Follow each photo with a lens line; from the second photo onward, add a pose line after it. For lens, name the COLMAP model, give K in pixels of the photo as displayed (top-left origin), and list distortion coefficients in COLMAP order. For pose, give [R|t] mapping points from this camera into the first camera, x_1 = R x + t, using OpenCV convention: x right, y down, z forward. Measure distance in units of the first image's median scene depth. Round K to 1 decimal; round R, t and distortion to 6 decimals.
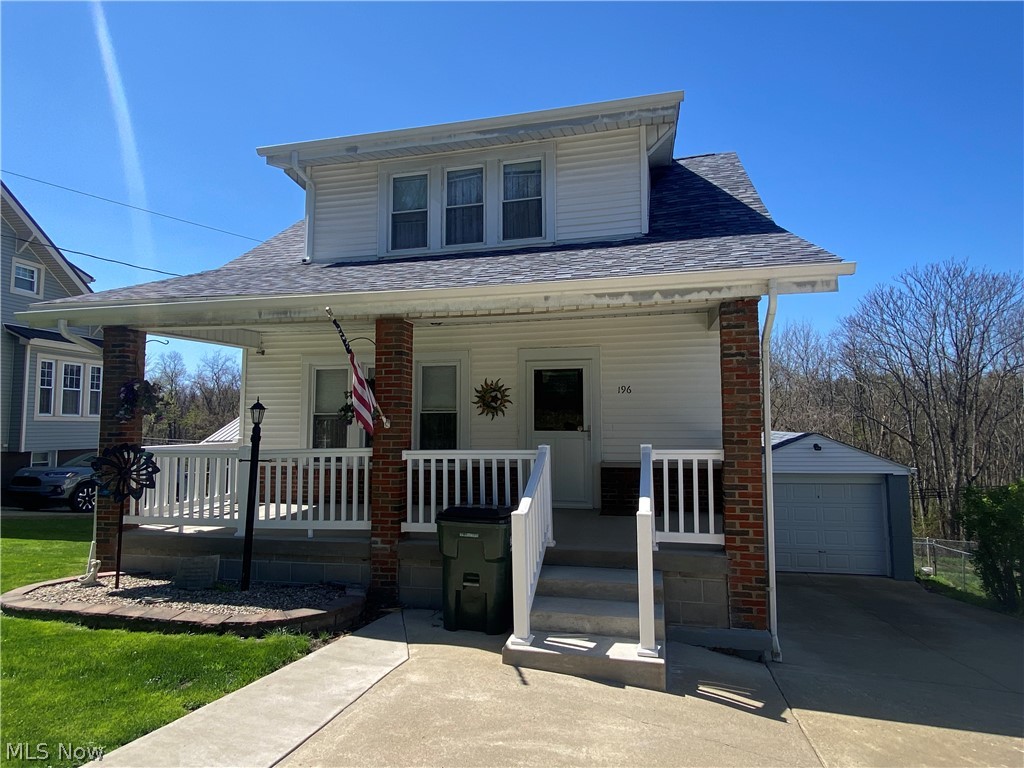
lens RADIAL K [[596.0, 0, 512.0], [0, 596.0, 384.0], [0, 0, 1]] dist [0.051239, -0.055332]
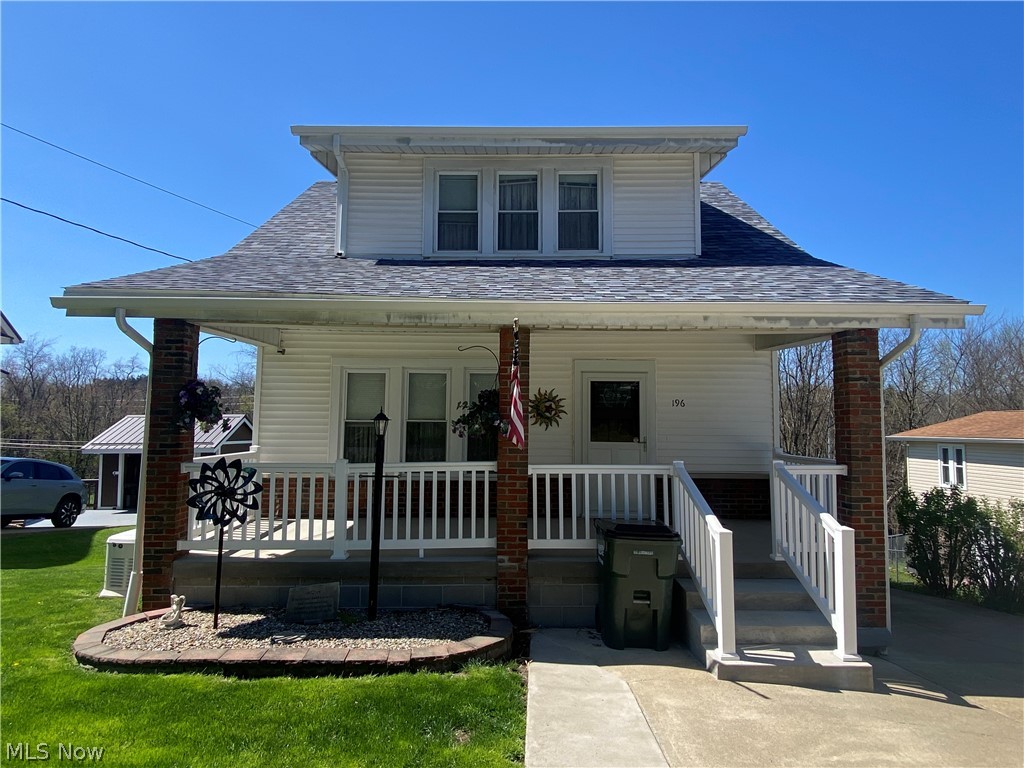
lens RADIAL K [[596.0, 0, 512.0], [0, 596.0, 384.0], [0, 0, 1]] dist [0.051239, -0.055332]
pose [[0.971884, 0.027819, 0.233812, -0.399967], [-0.027764, 0.999608, -0.003529, -0.014322], [-0.233819, -0.003062, 0.972275, 0.059682]]
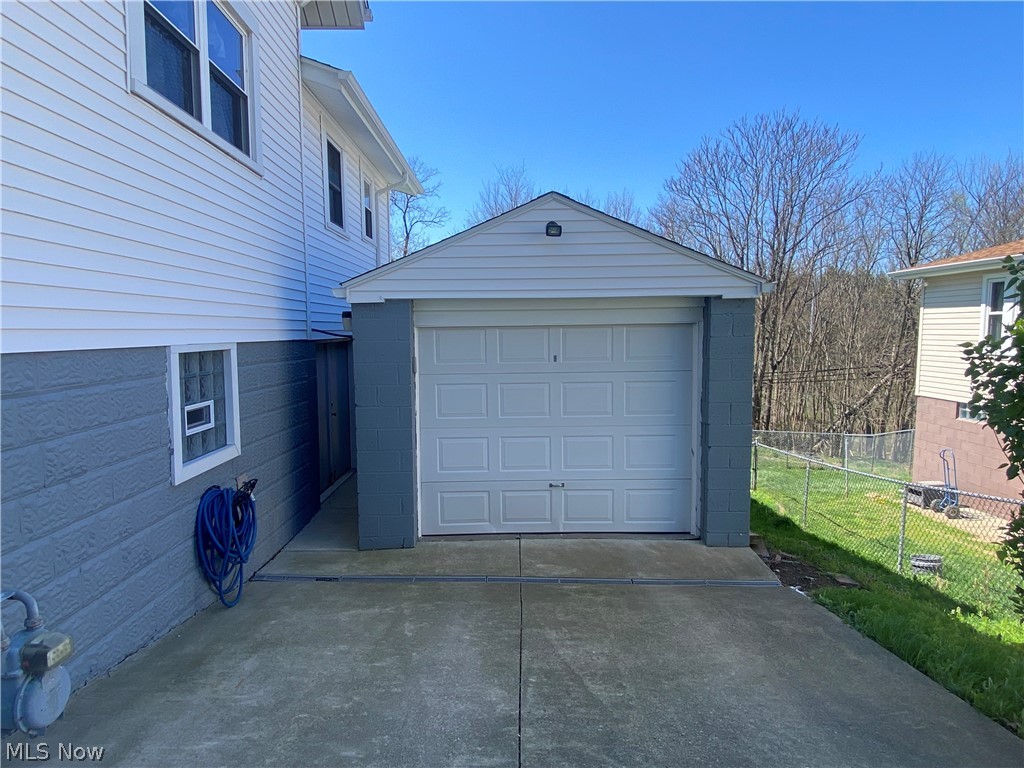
lens RADIAL K [[596.0, 0, 512.0], [0, 596.0, 384.0], [0, 0, 1]] dist [0.051239, -0.055332]
pose [[0.967054, -0.017820, 0.253948, 0.765318], [-0.024417, 0.986455, 0.162202, 0.282980], [-0.253399, -0.163059, 0.953520, 1.253428]]
